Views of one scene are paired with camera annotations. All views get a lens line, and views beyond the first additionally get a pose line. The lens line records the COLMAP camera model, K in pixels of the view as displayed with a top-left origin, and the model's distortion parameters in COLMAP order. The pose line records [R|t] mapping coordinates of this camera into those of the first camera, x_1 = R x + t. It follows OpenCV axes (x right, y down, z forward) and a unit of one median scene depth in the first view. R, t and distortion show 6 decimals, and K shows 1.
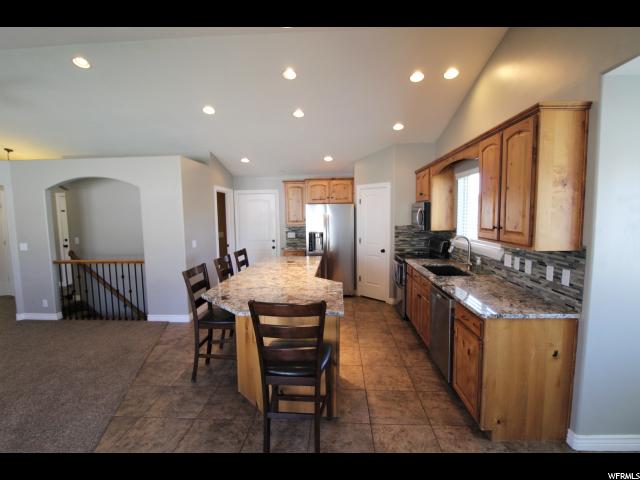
lens RADIAL K [[310.0, 0, 323.5], [0, 310.0, 244.5], [0, 0, 1]] dist [-0.026080, -0.000645]
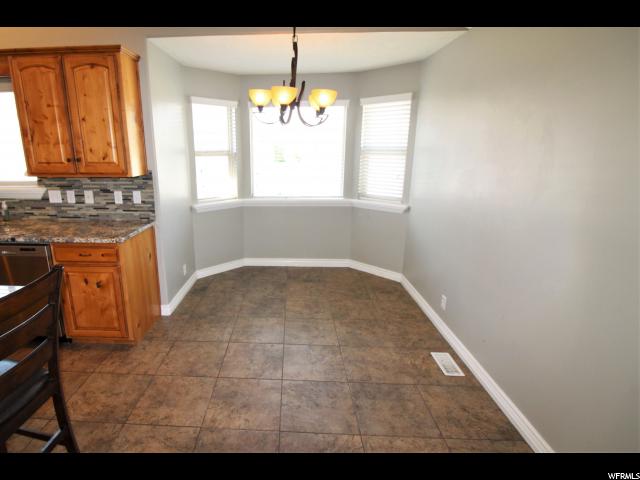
lens RADIAL K [[356.7, 0, 268.1], [0, 356.7, 240.5], [0, 0, 1]] dist [0.000305, -0.012929]
pose [[0.019455, -0.243405, 0.969730, -0.576342], [0.103256, 0.965216, 0.240201, -0.015610], [-0.994465, 0.095457, 0.043911, 0.347529]]
